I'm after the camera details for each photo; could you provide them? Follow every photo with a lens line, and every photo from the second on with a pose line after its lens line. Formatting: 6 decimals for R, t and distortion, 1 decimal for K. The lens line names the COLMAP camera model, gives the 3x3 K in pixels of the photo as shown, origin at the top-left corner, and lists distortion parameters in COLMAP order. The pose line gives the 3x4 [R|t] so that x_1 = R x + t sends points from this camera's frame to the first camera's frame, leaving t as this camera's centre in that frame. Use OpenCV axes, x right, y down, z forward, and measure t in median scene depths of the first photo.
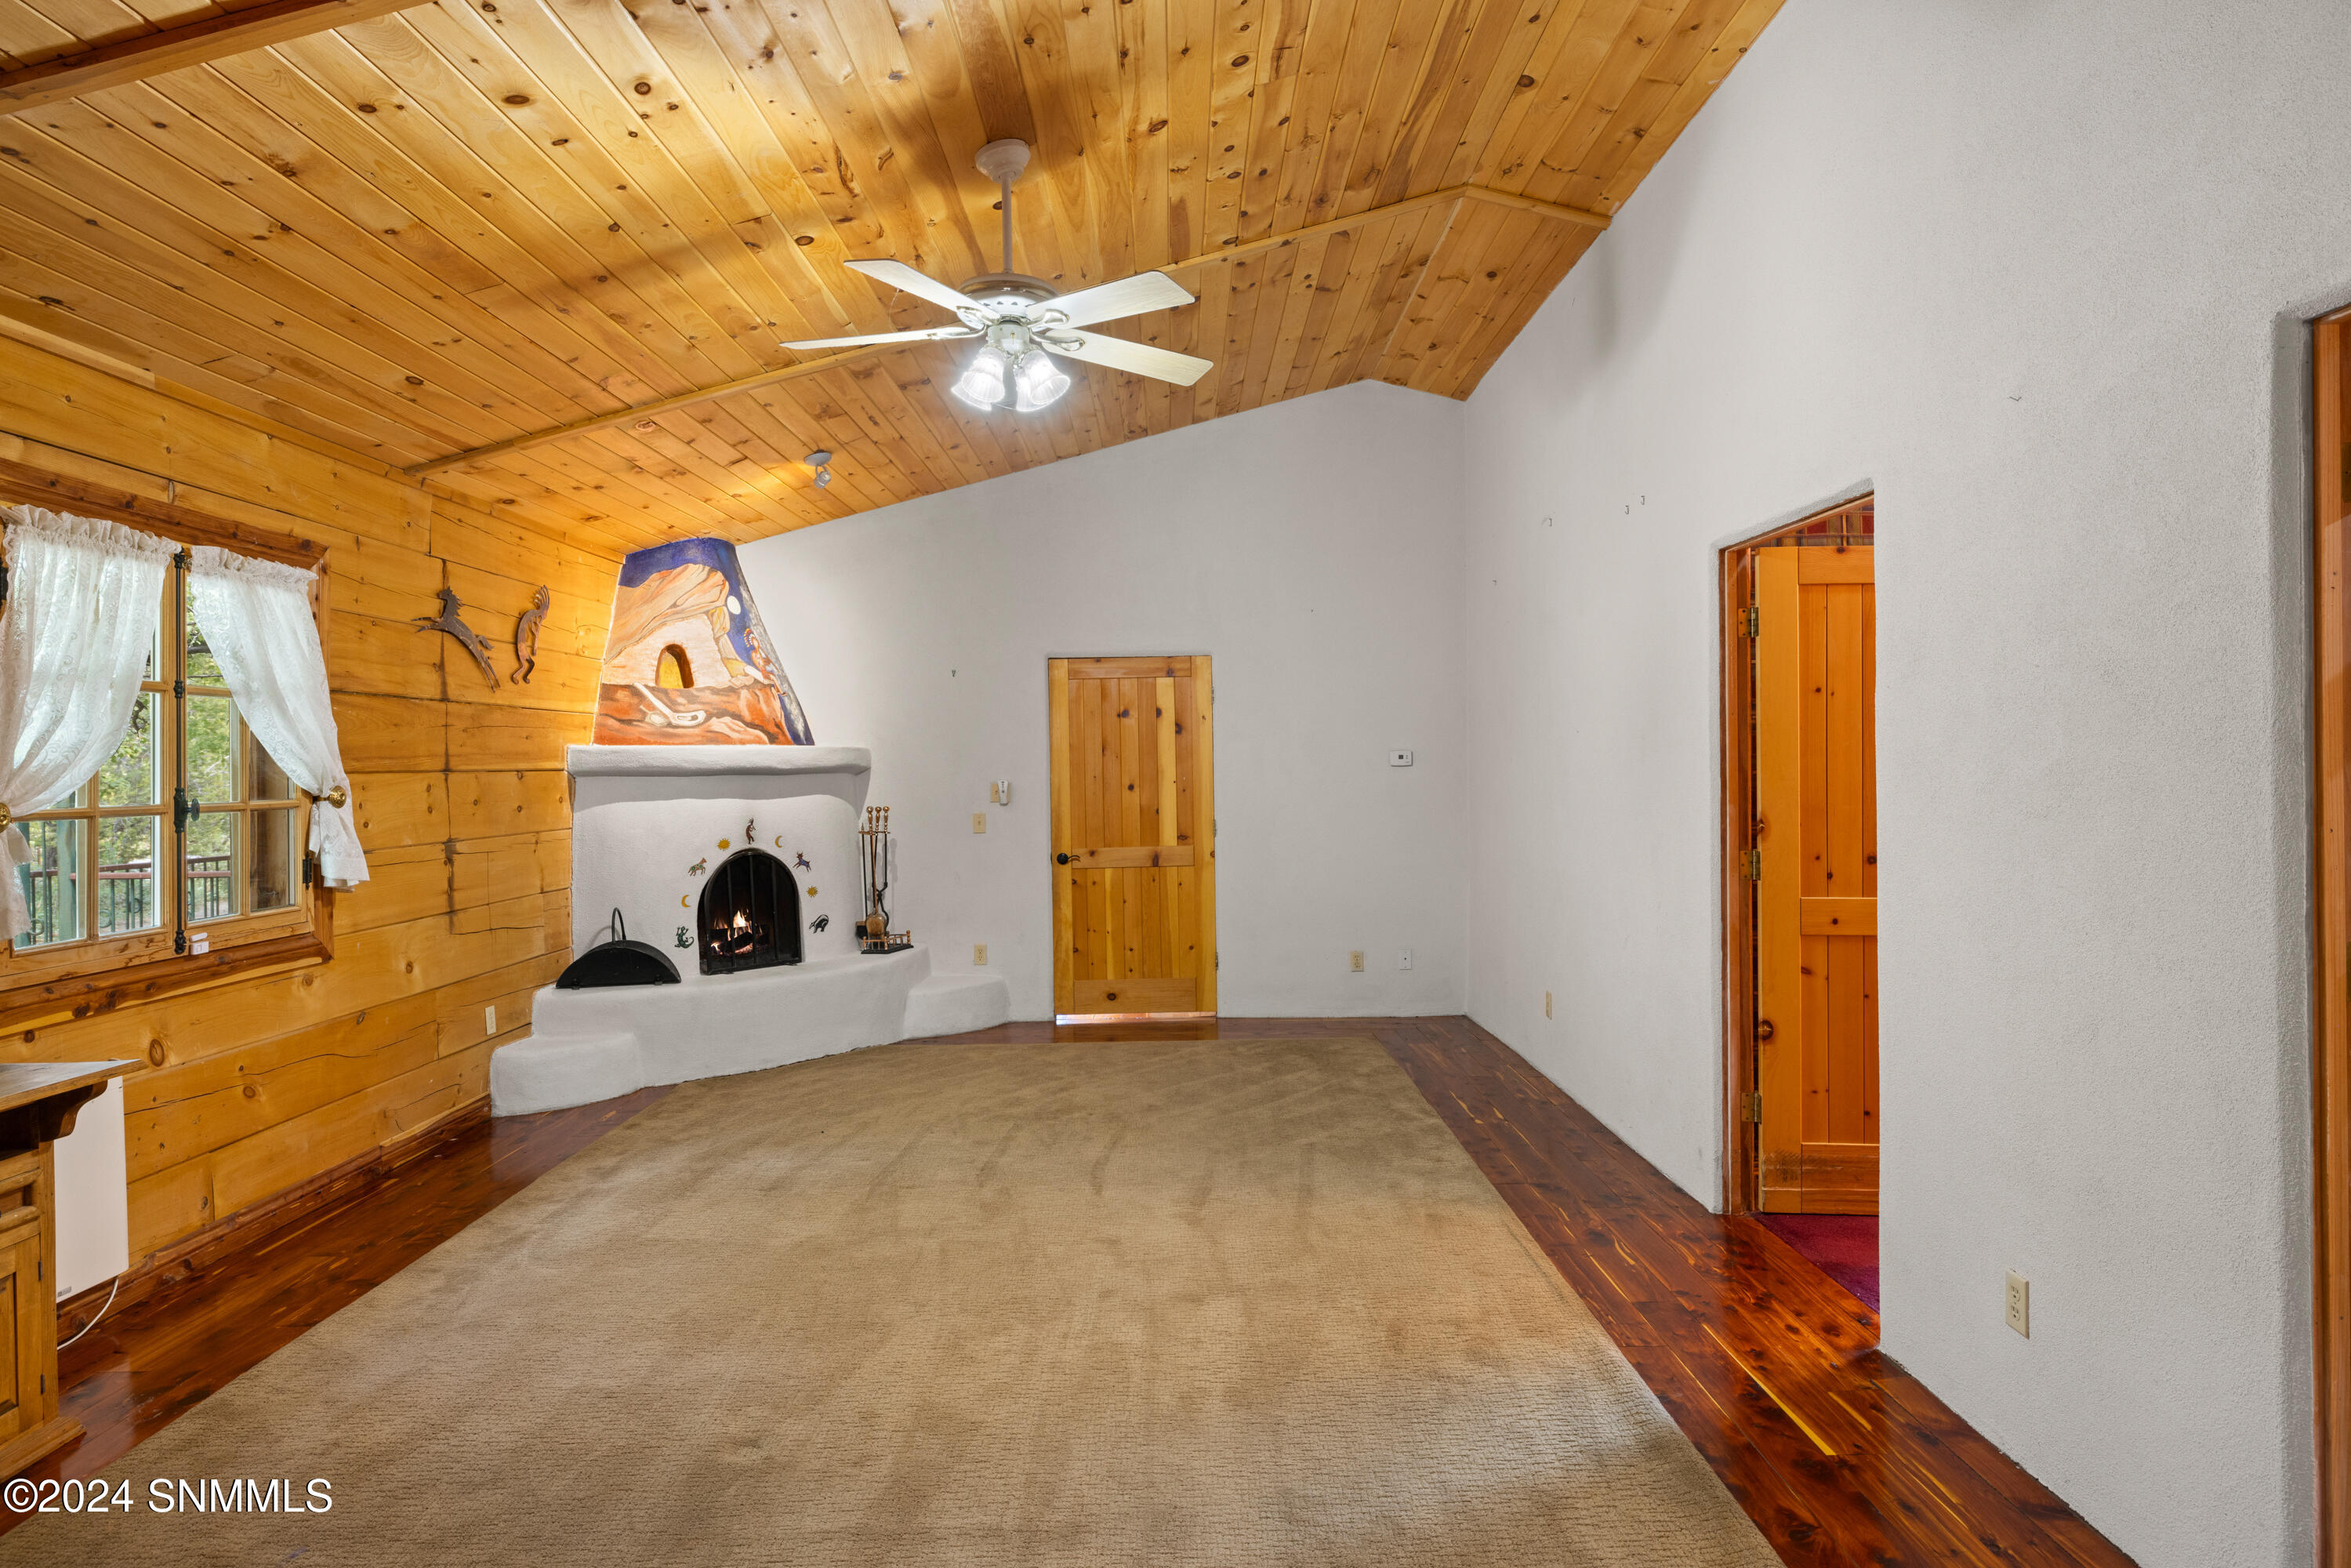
lens RADIAL K [[1335.0, 0, 1176.0], [0, 1335.0, 779.8], [0, 0, 1]] dist [0.005031, -0.000797]
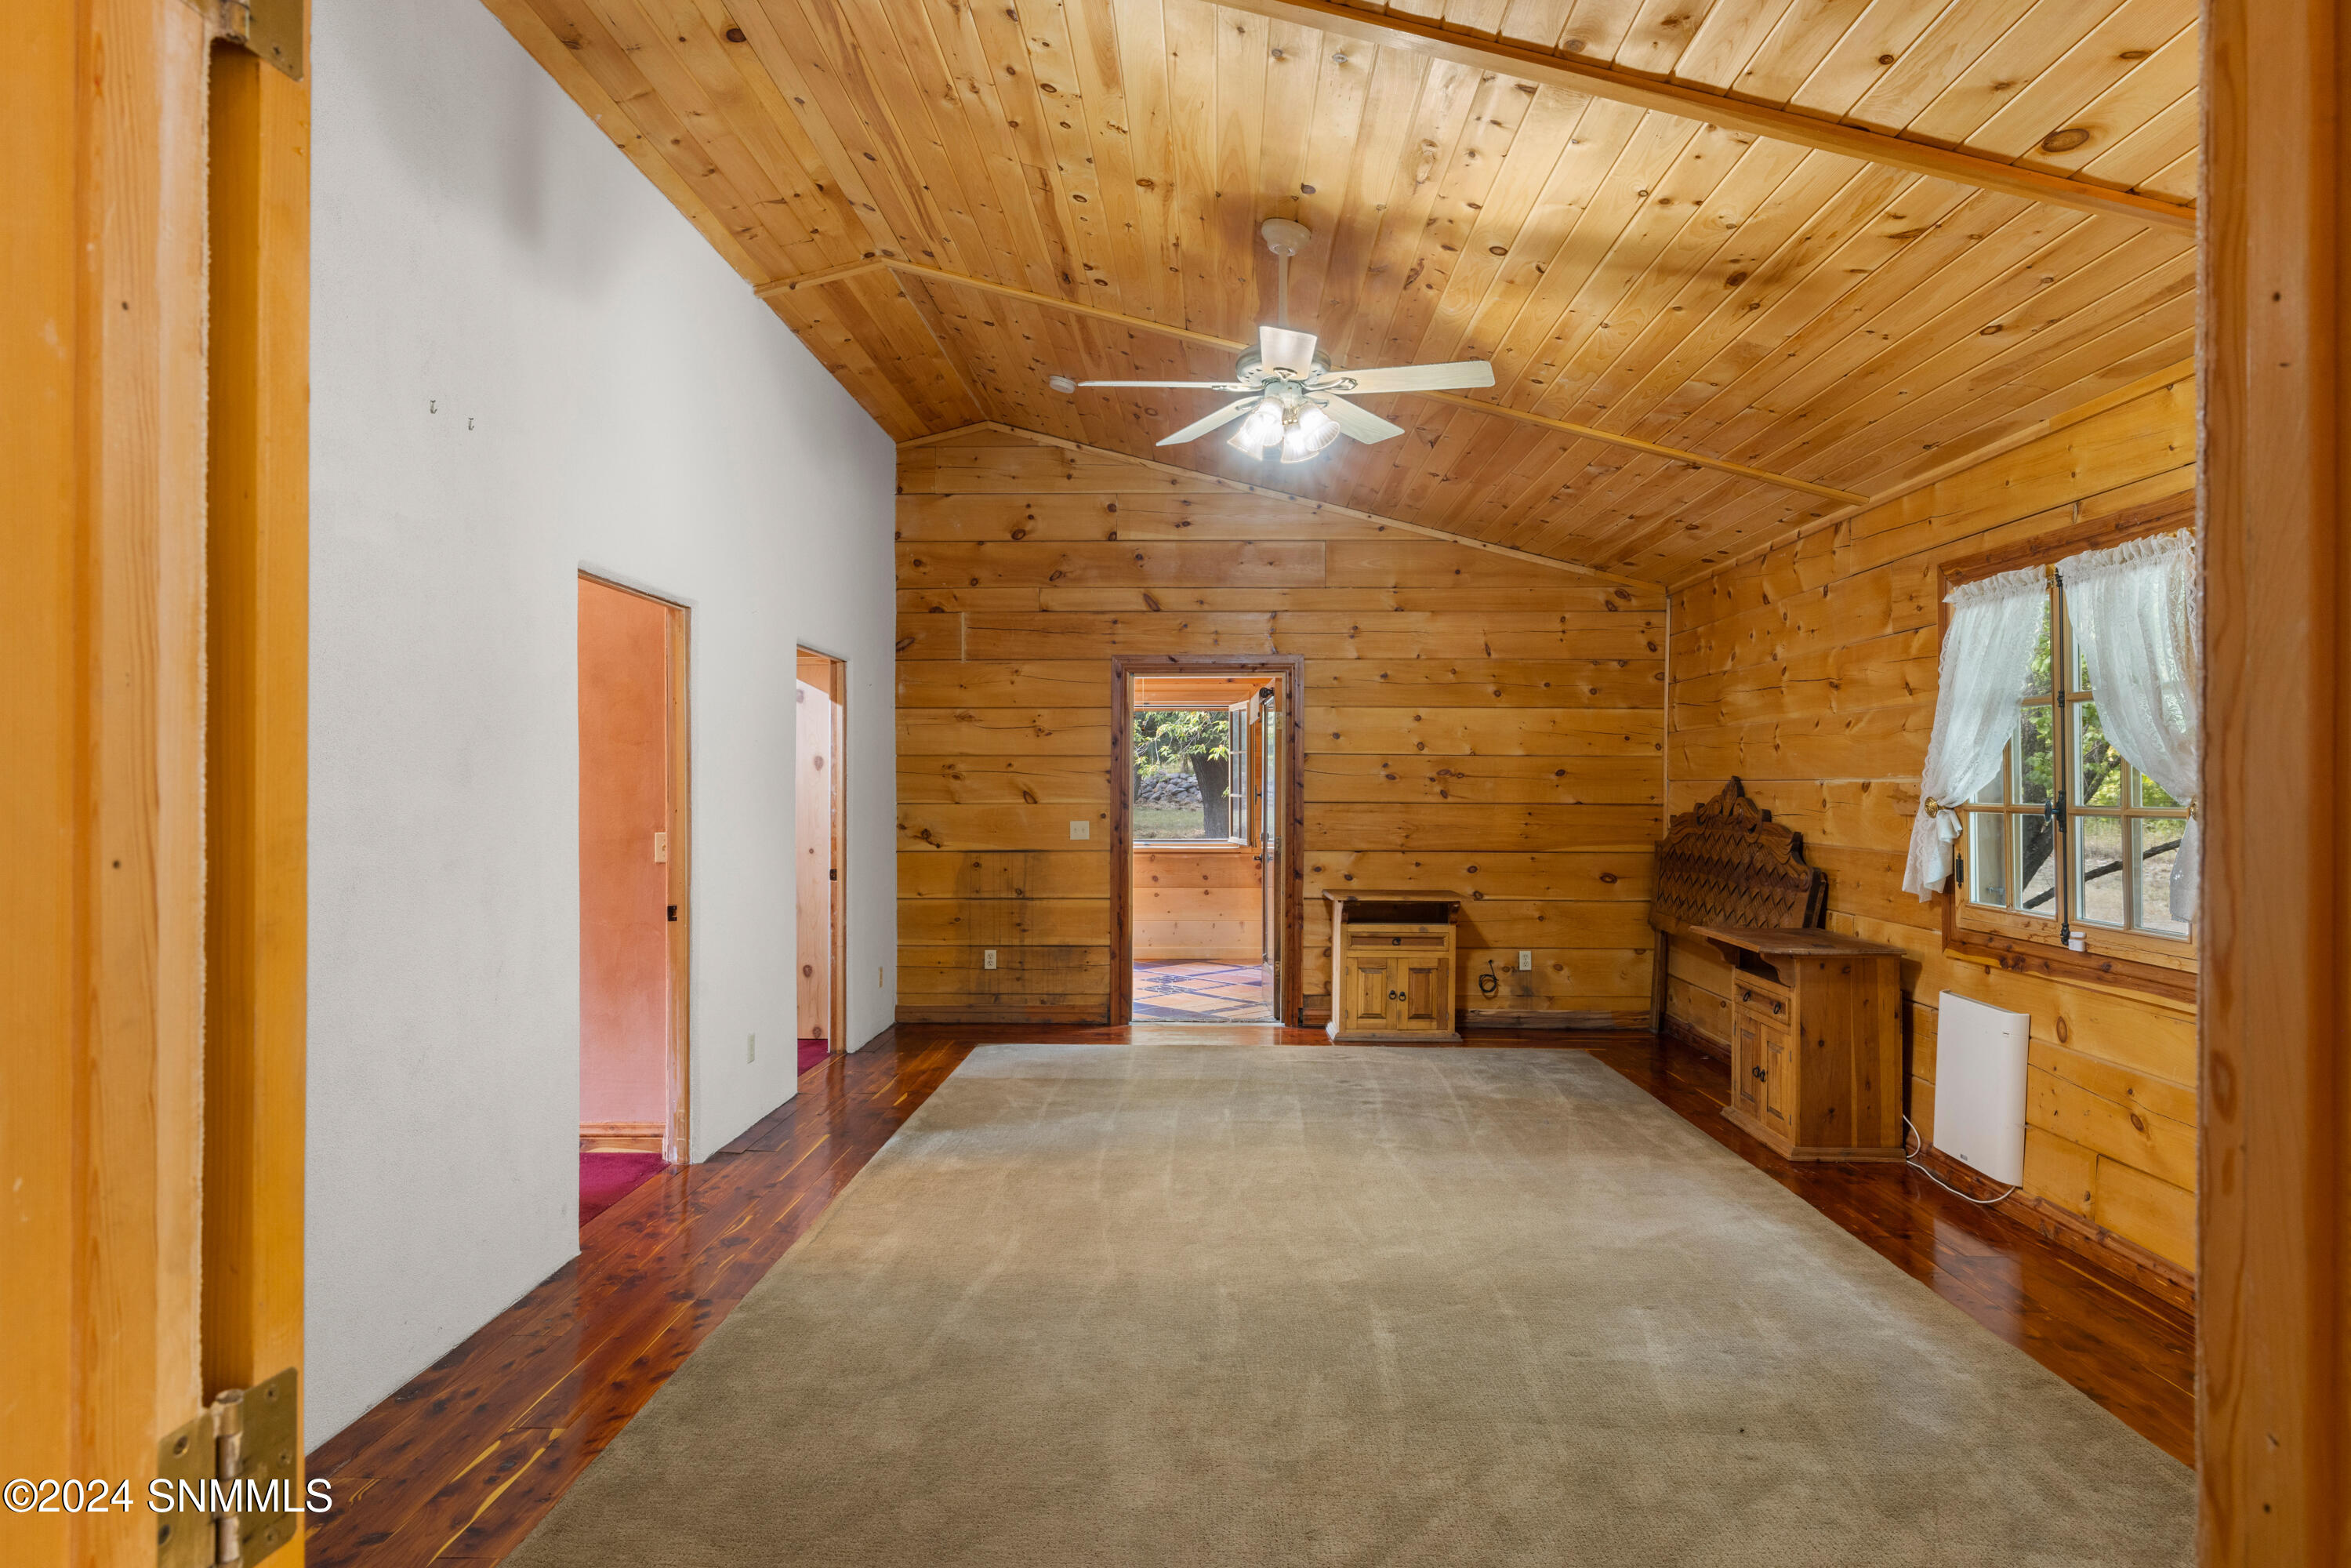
lens RADIAL K [[1335.0, 0, 1167.5], [0, 1335.0, 786.1], [0, 0, 1]] dist [0.005031, -0.000797]
pose [[-0.999219, 0.012135, 0.037612, -0.045140], [0.012576, 0.999855, 0.011503, -0.012800], [-0.037467, 0.011967, -0.999226, 1.417809]]
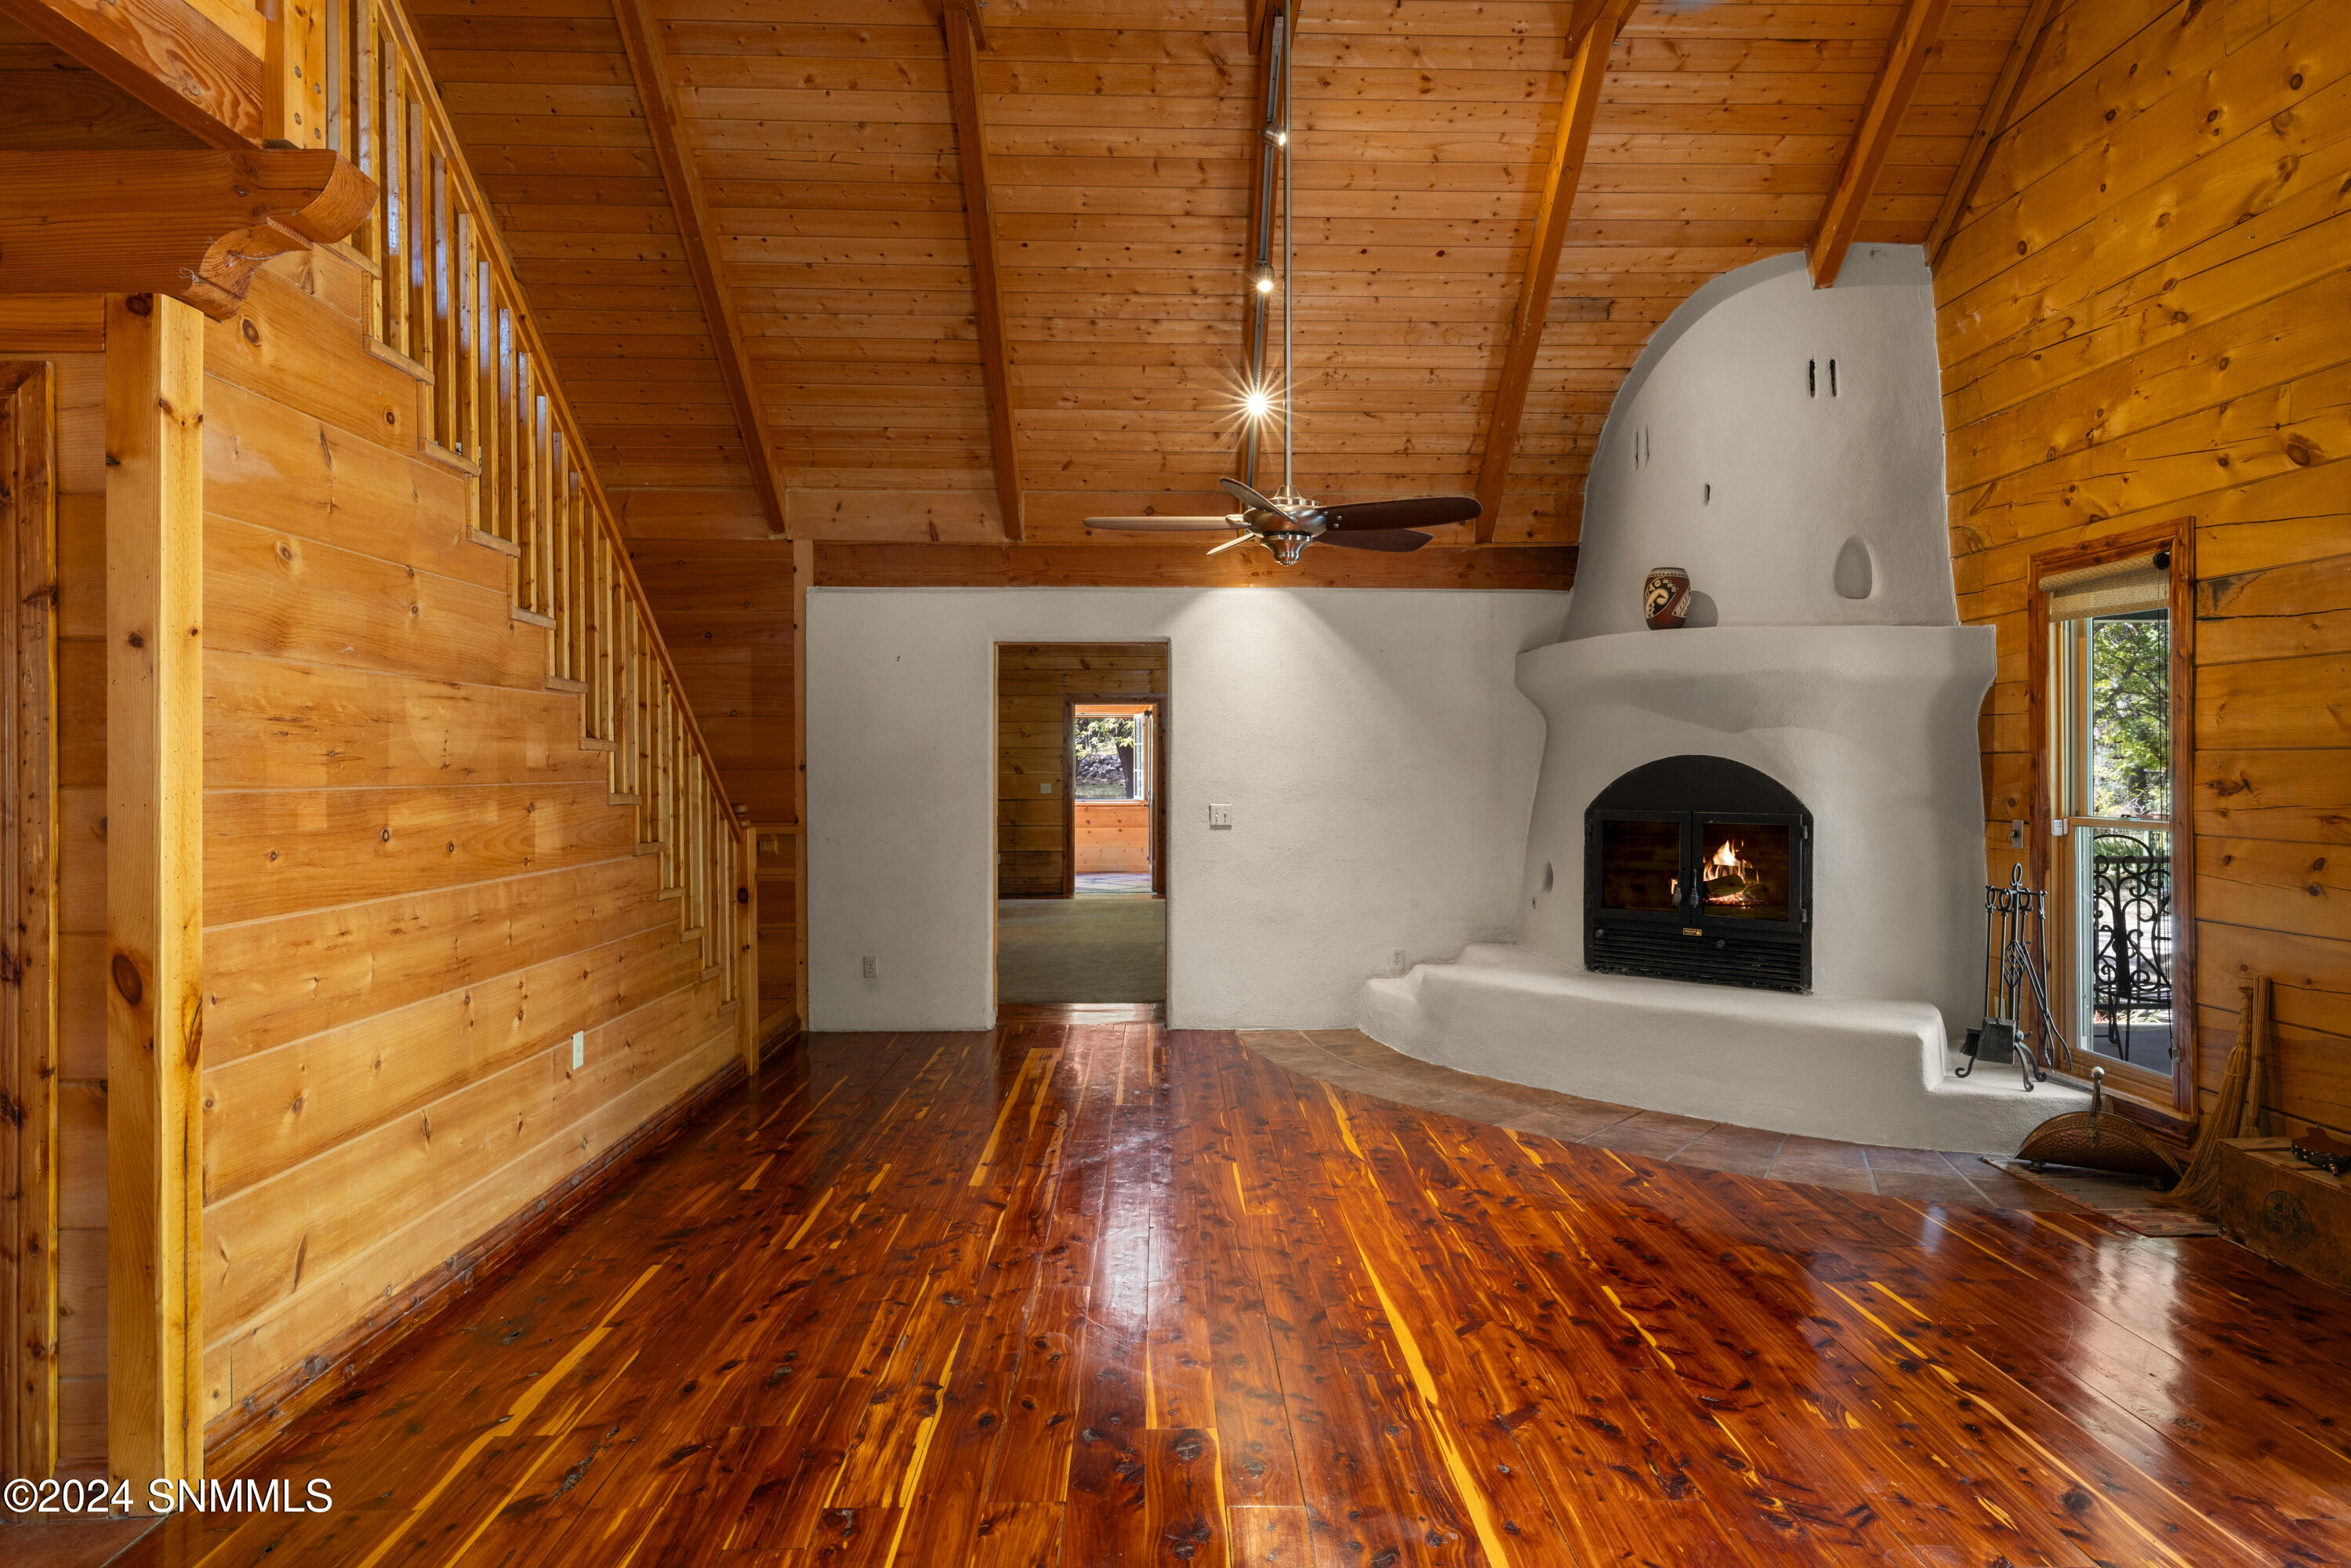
lens RADIAL K [[1335.0, 0, 1180.6], [0, 1335.0, 764.8], [0, 0, 1]] dist [0.005031, -0.000797]
pose [[-0.999681, 0.016098, -0.019459, -0.190756], [0.015843, 0.999788, 0.013174, -0.044796], [0.019666, 0.012861, -0.999724, 4.088708]]
